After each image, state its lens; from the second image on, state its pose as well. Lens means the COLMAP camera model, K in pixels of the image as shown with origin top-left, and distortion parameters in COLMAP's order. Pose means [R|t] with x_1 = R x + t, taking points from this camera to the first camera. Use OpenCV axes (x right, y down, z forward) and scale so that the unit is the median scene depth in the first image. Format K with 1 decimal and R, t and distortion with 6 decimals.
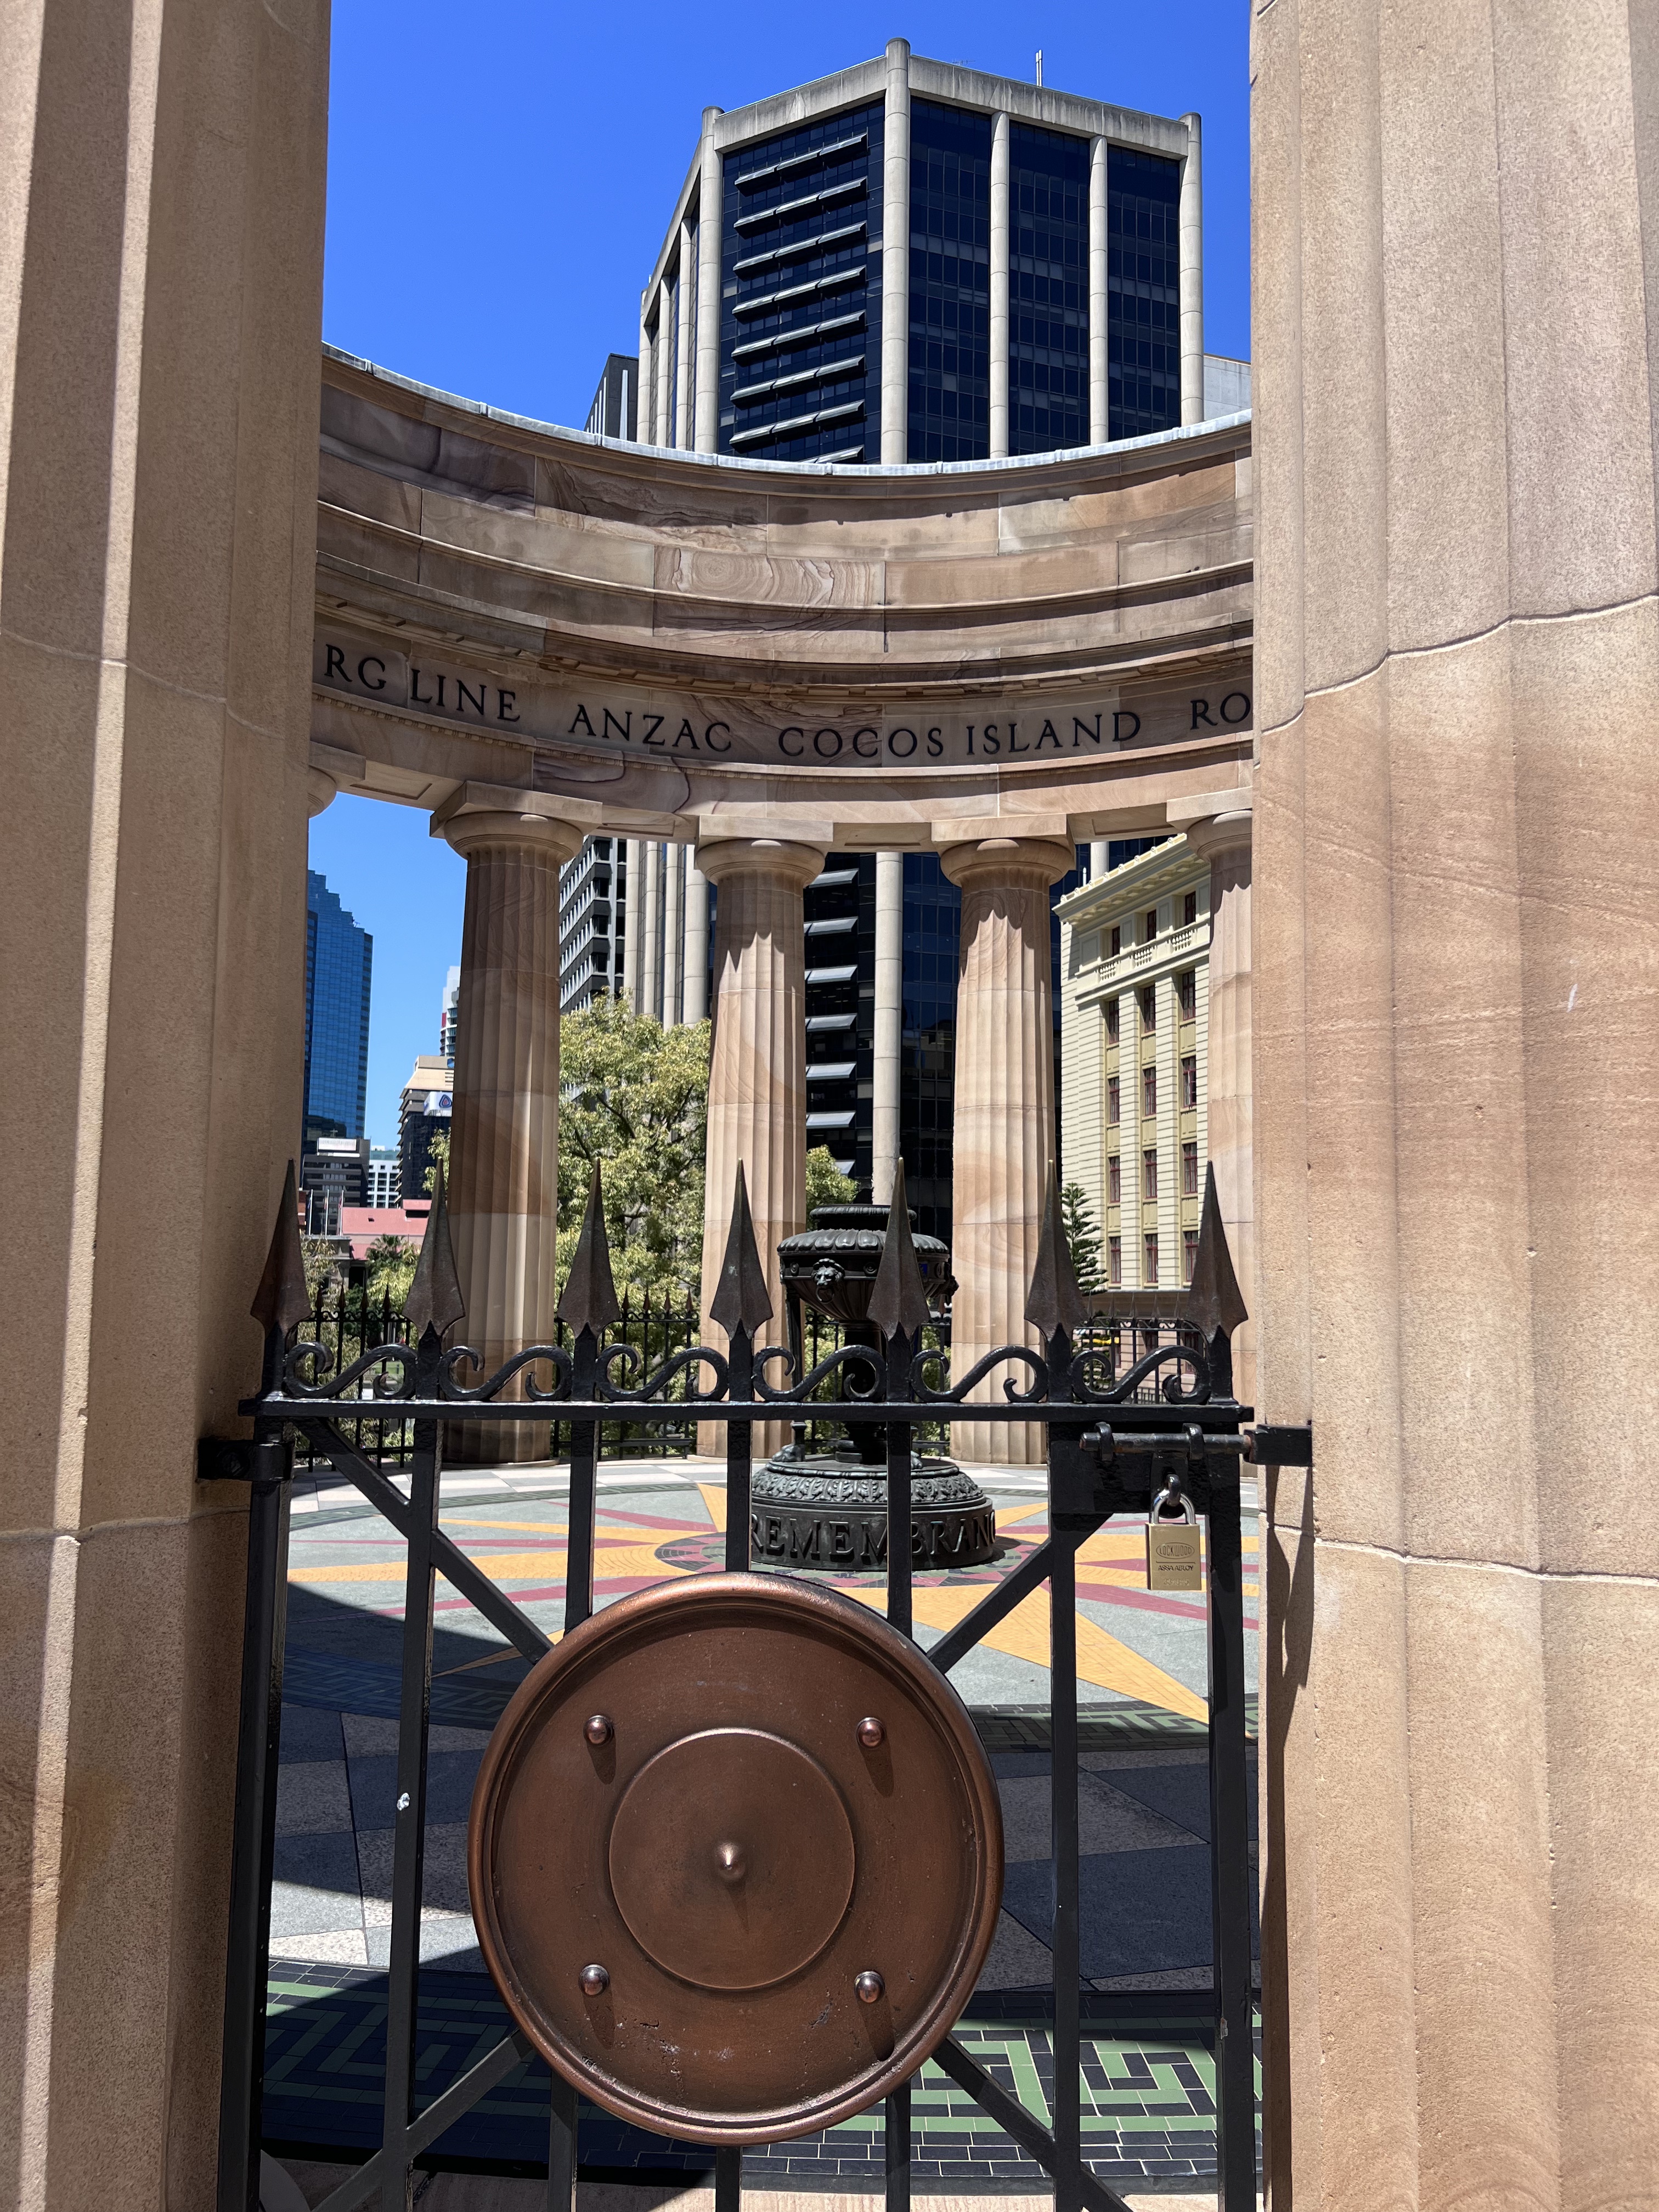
lens RADIAL K [[1630.7, 0, 829.5], [0, 1630.7, 1106.0], [0, 0, 1]] dist [0.001142, -0.000357]
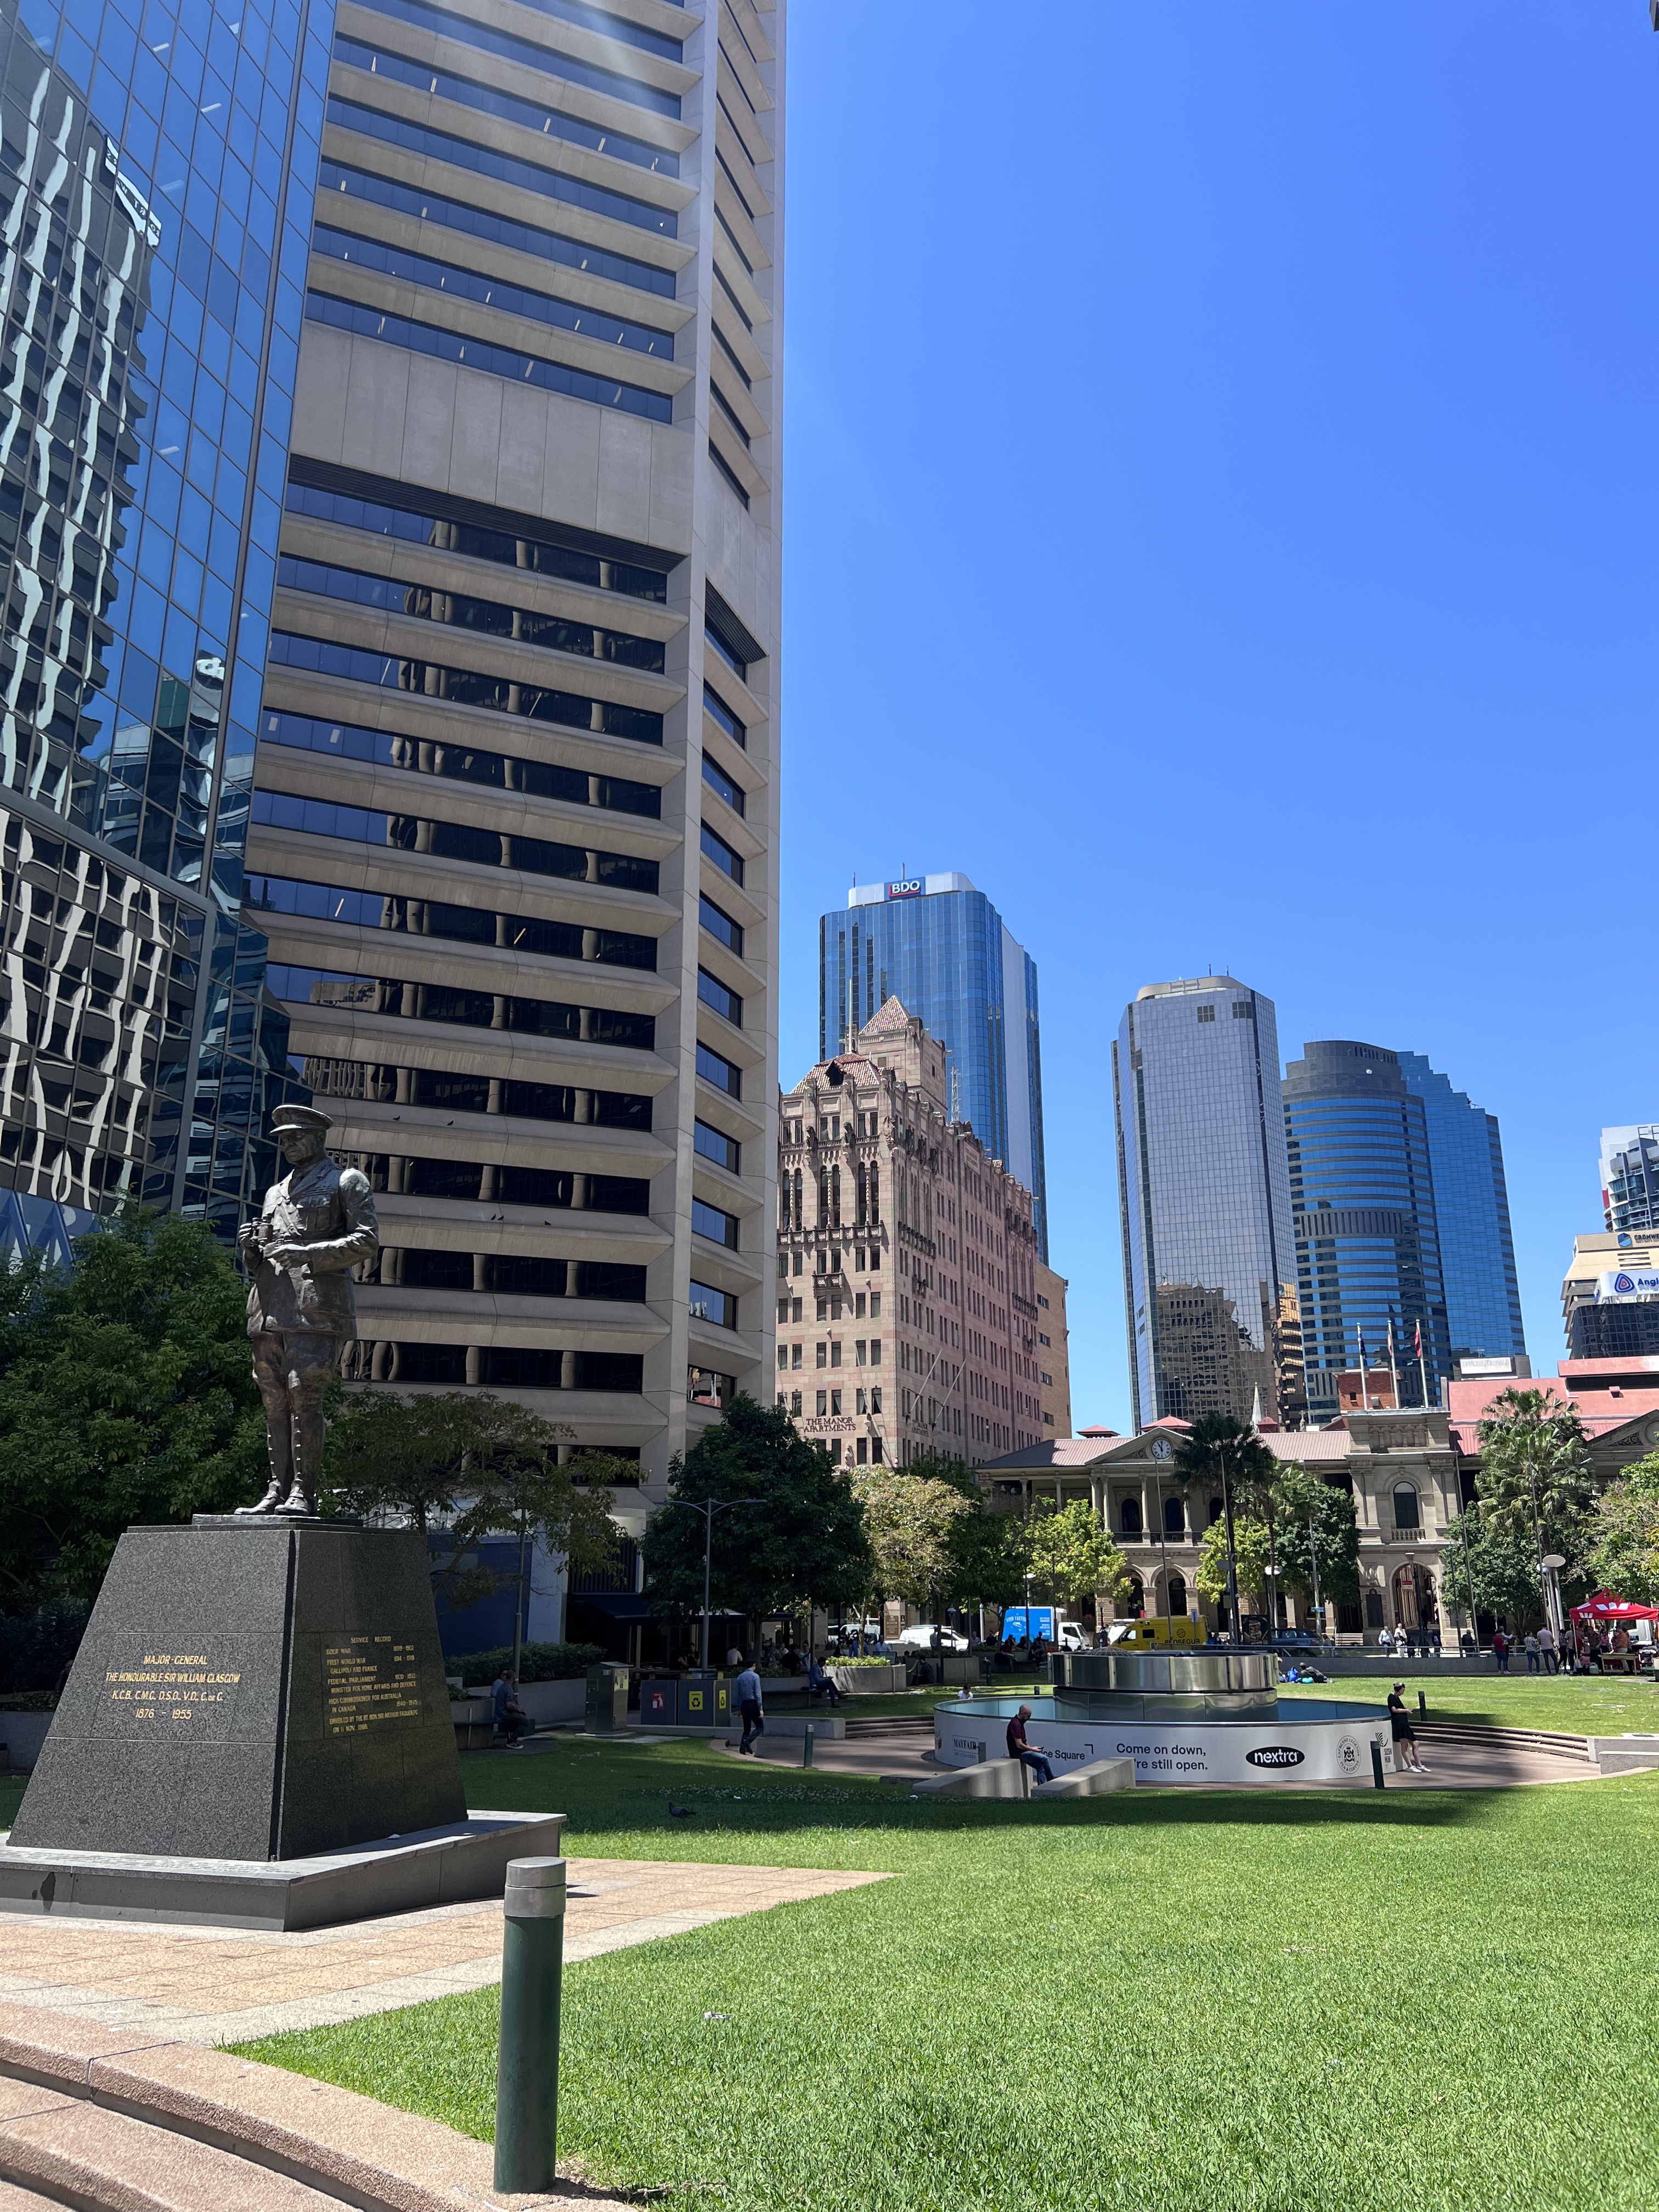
lens RADIAL K [[1630.7, 0, 829.5], [0, 1630.7, 1106.0], [0, 0, 1]] dist [0.001142, -0.000357]
pose [[0.770454, -0.187504, -0.609296, -0.040770], [0.083576, 0.977226, -0.195049, 0.024880], [0.631993, 0.099354, 0.768579, 0.169324]]
